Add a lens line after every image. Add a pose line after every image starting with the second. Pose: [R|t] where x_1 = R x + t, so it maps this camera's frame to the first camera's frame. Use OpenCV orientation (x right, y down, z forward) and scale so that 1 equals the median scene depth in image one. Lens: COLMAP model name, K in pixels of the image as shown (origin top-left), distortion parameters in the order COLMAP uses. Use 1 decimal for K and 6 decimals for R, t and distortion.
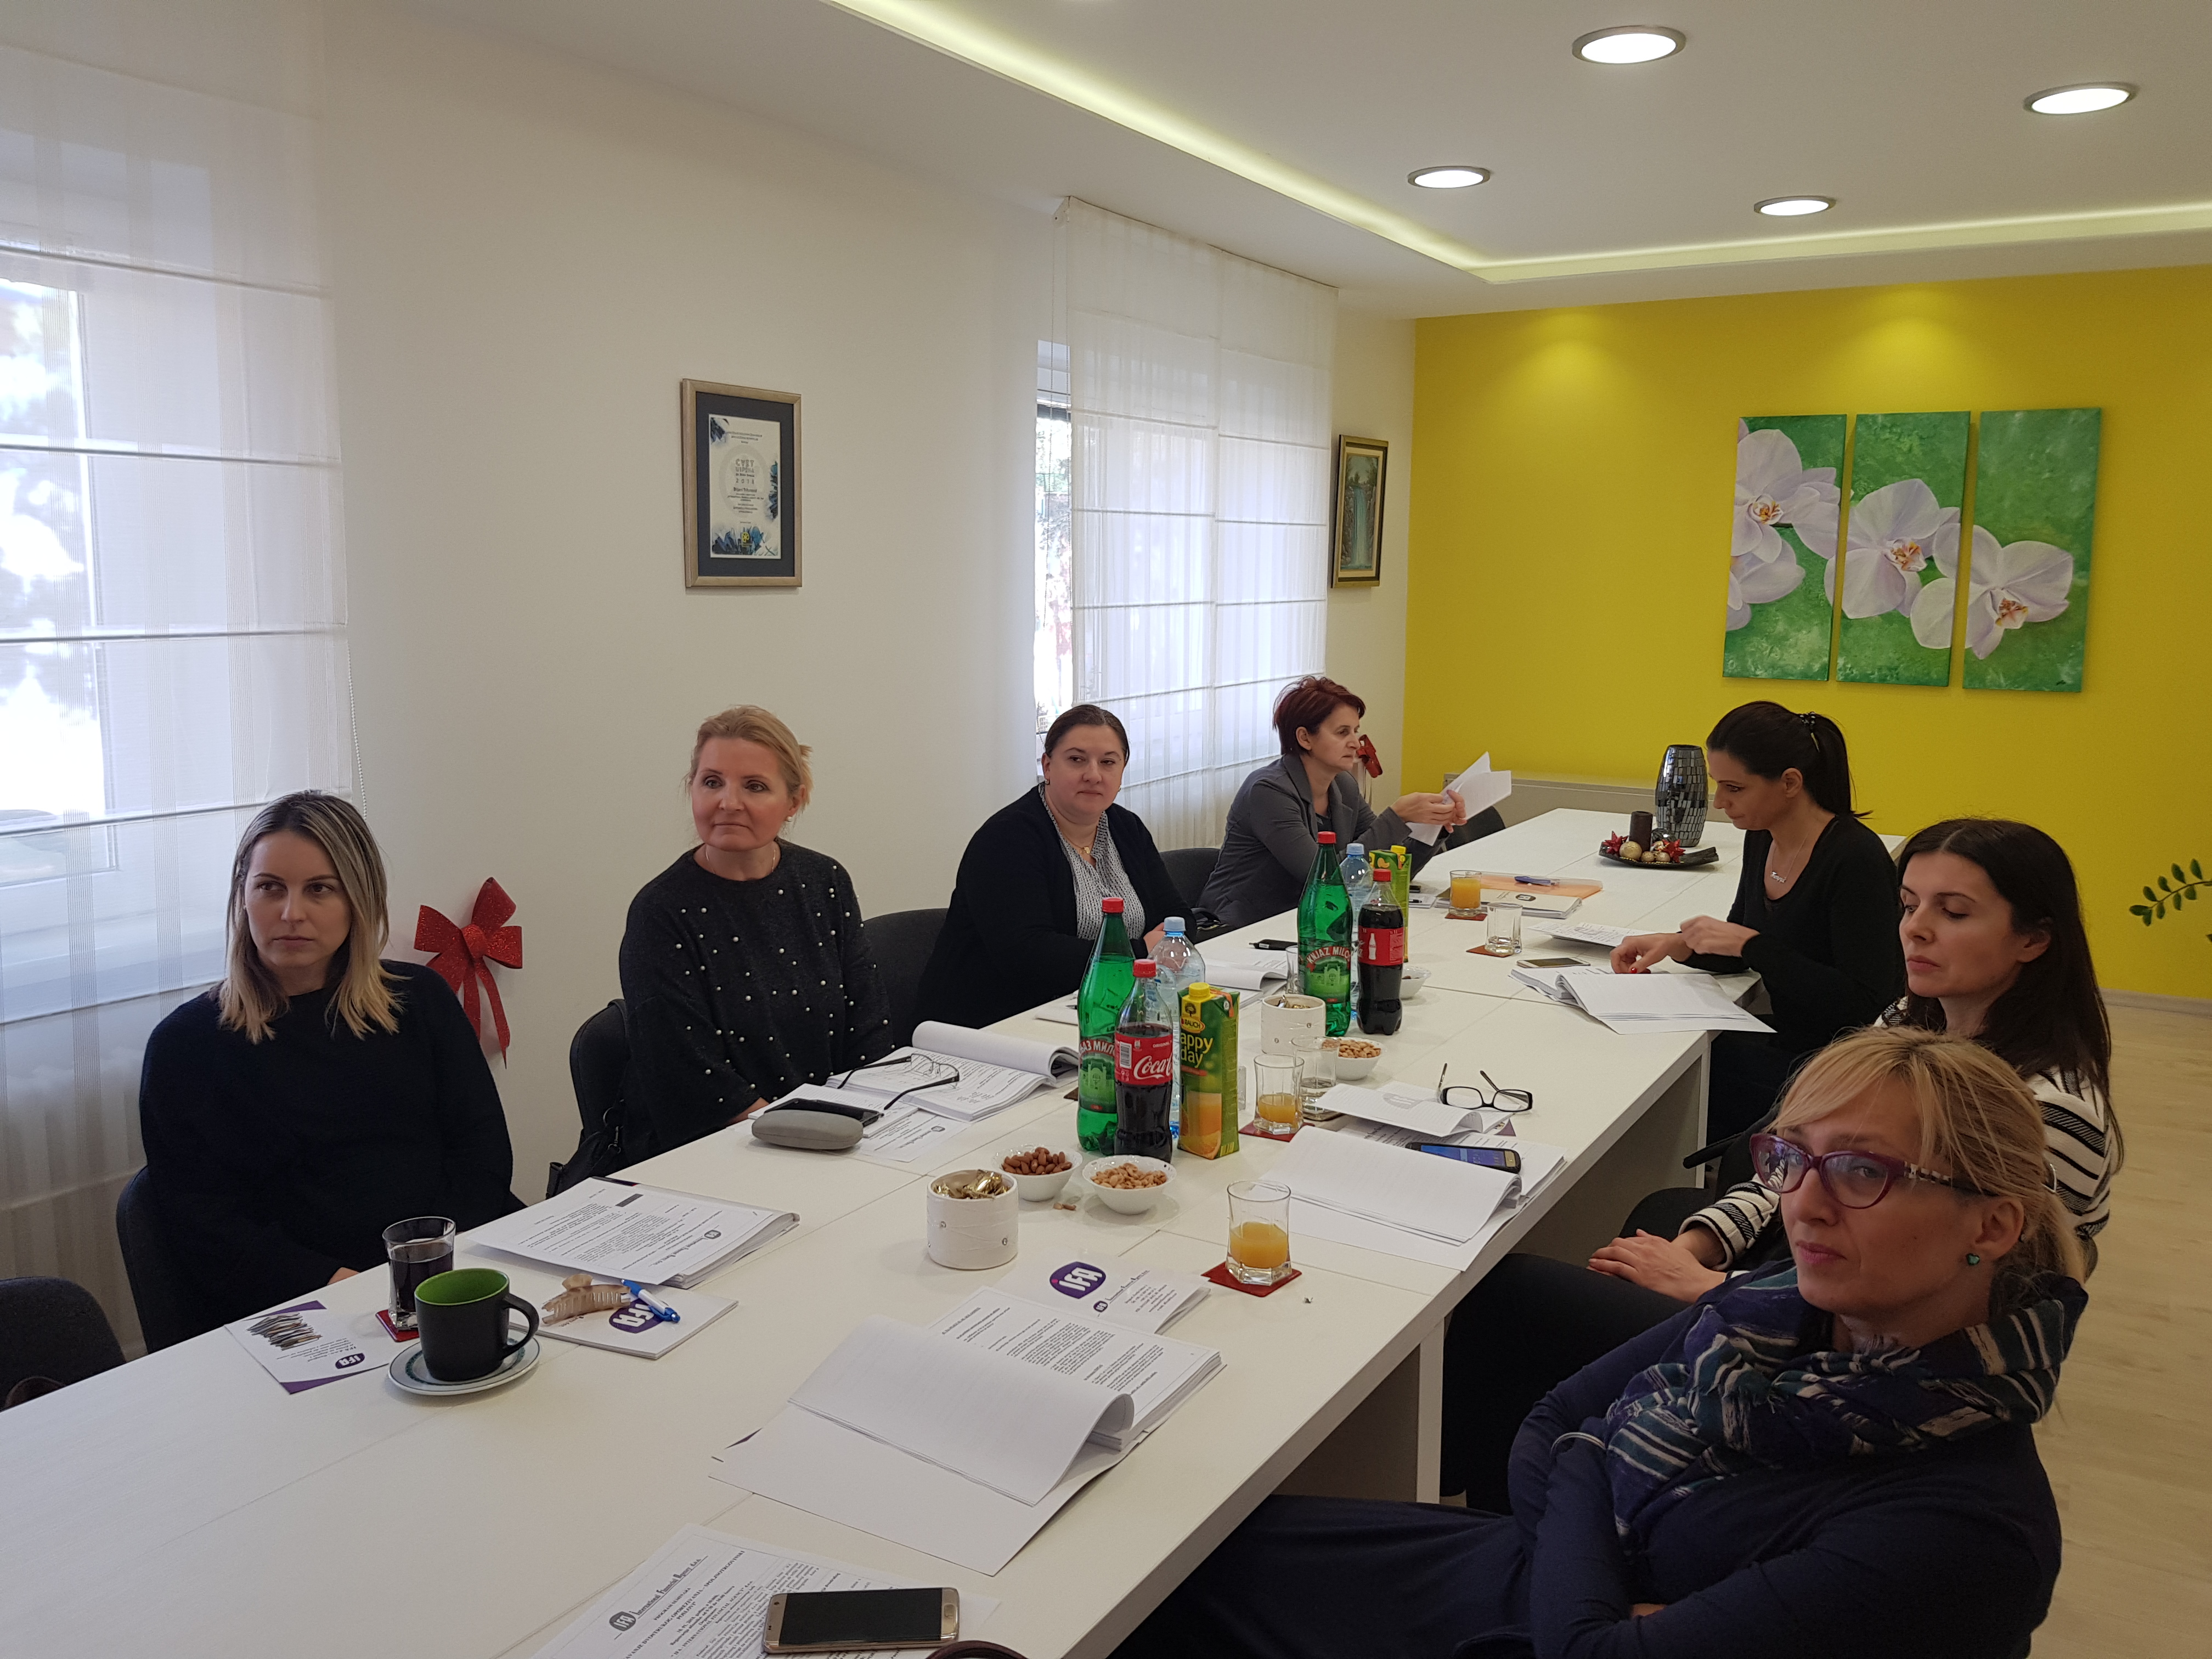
lens RADIAL K [[1699.2, 0, 1103.6], [0, 1699.2, 817.3], [0, 0, 1]] dist [0.093382, -0.145341]
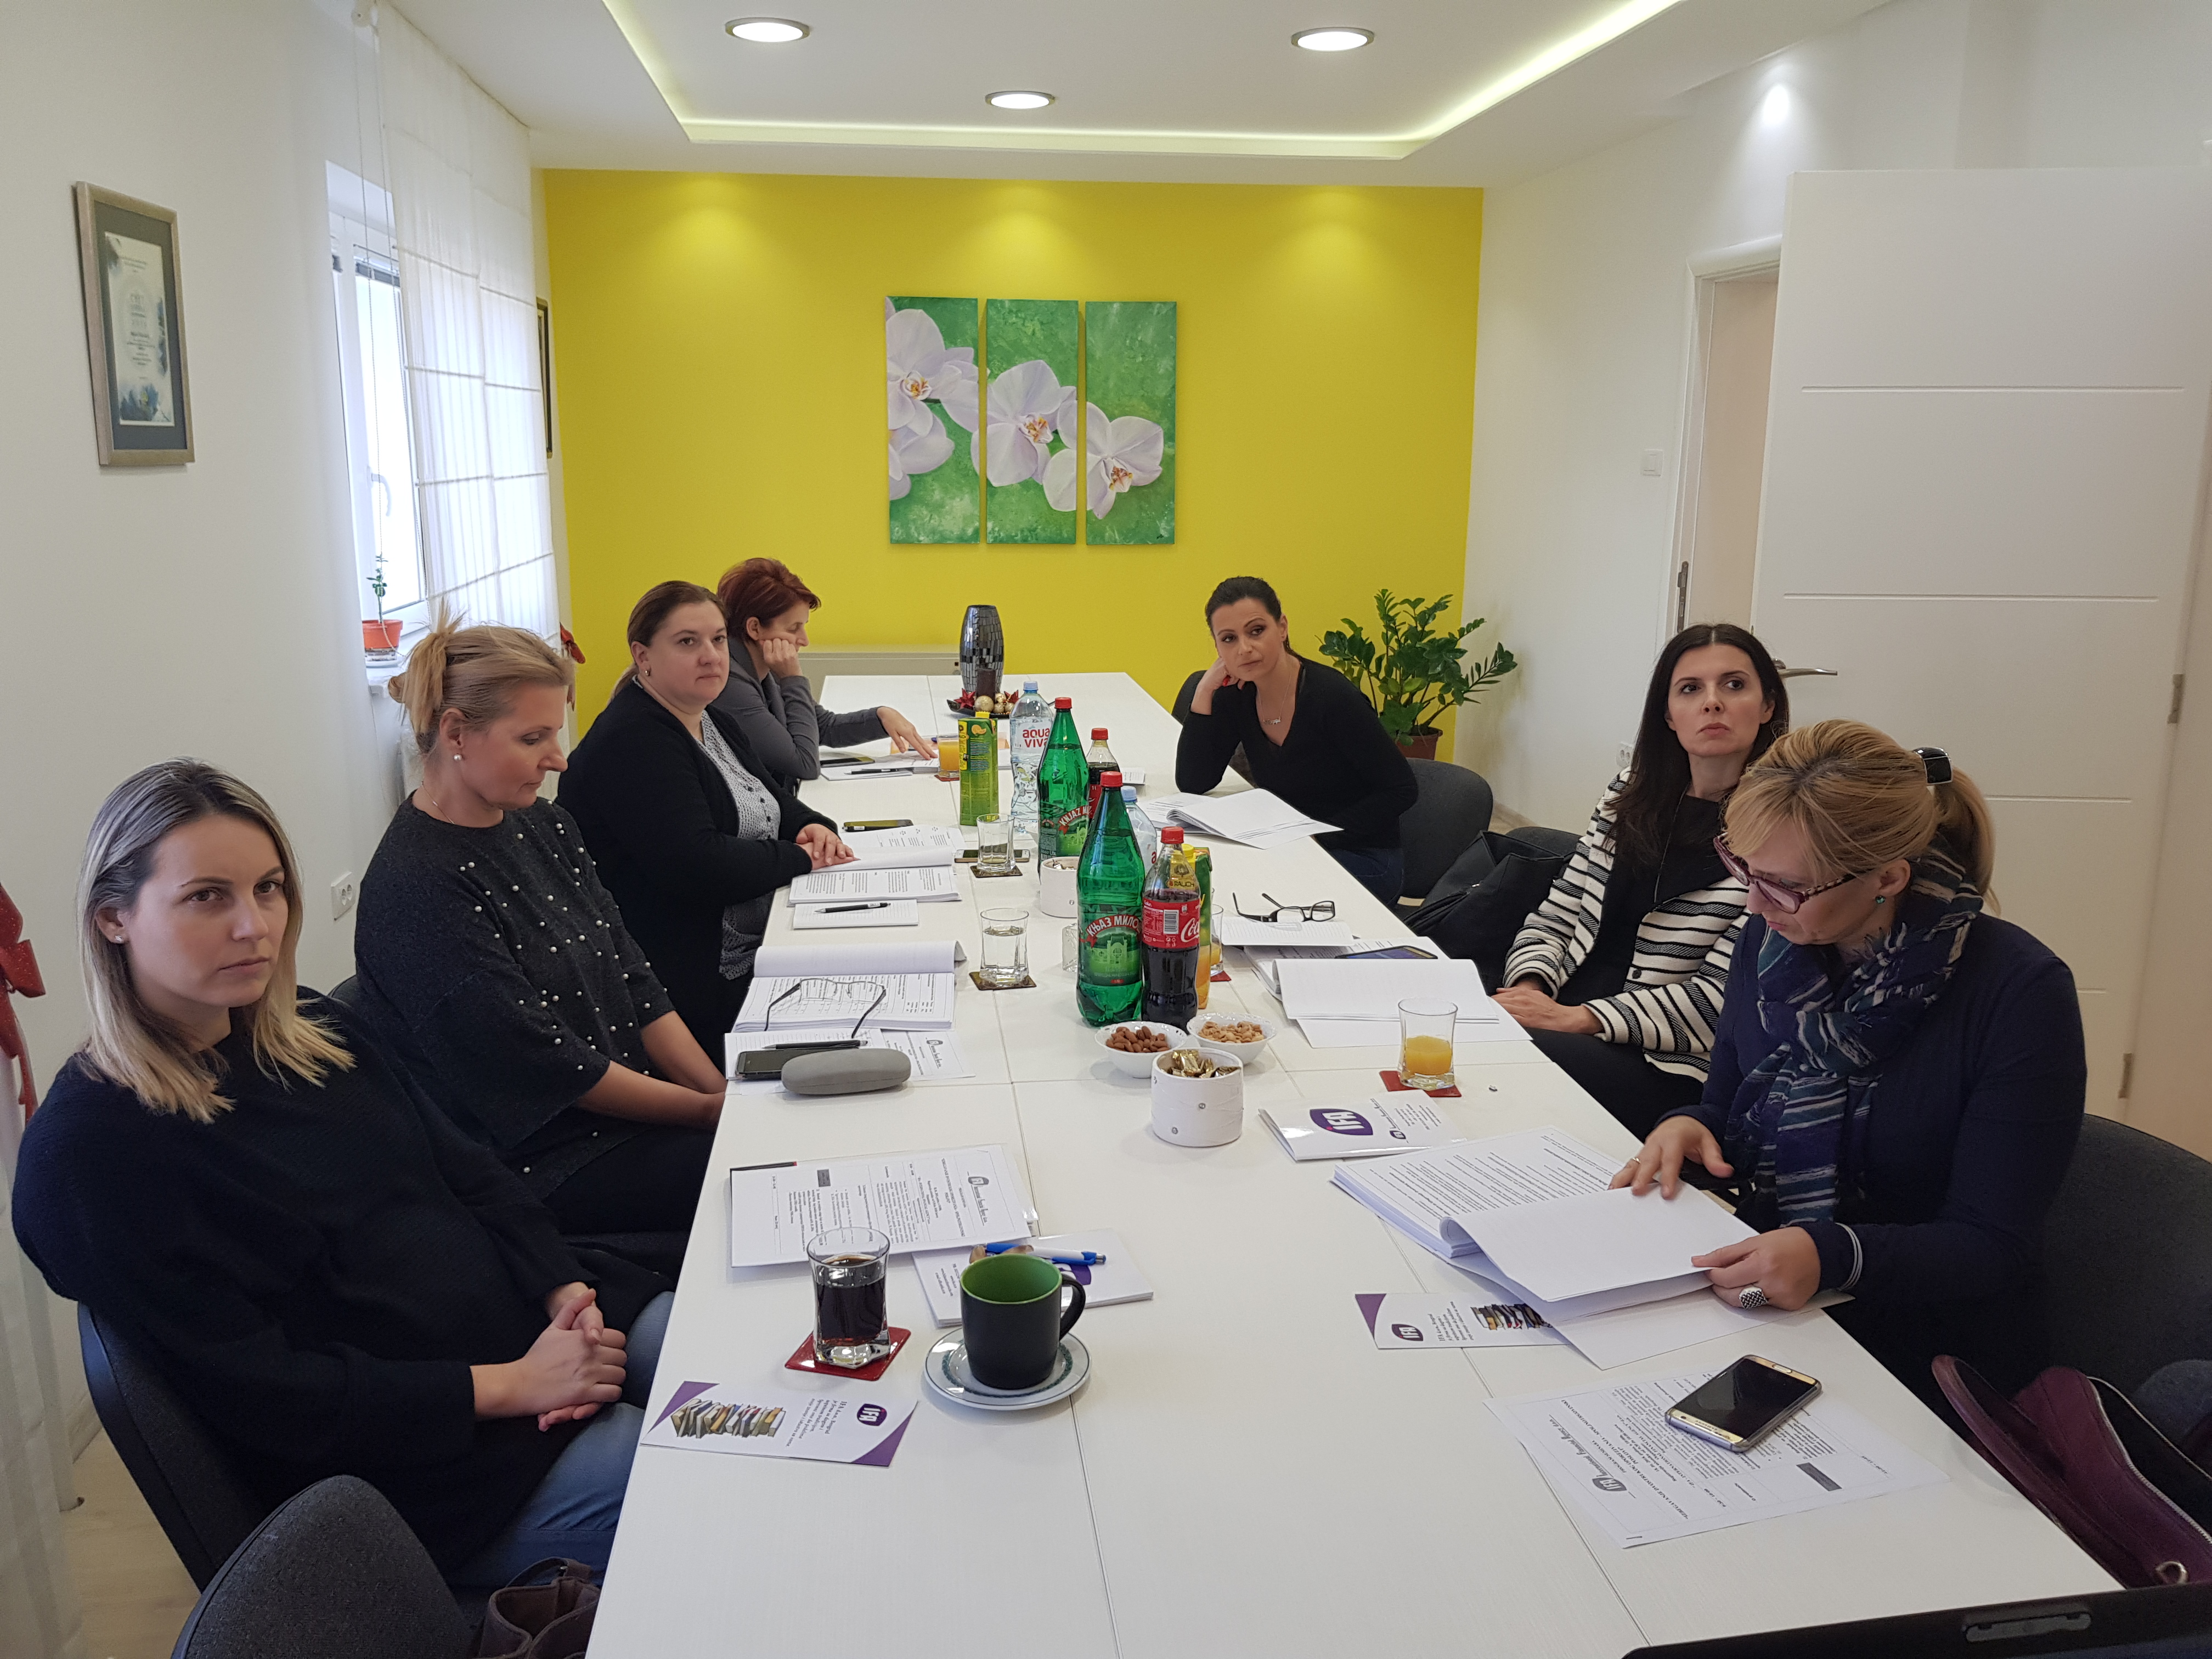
lens RADIAL K [[1688.5, 0, 1079.3], [0, 1688.5, 832.0], [0, 0, 1]] dist [0.088002, -0.140323]
pose [[0.788841, -0.144839, 0.597287, -0.224256], [0.097043, 0.988997, 0.111660, -0.010931], [-0.606888, -0.030119, 0.794217, 0.085441]]
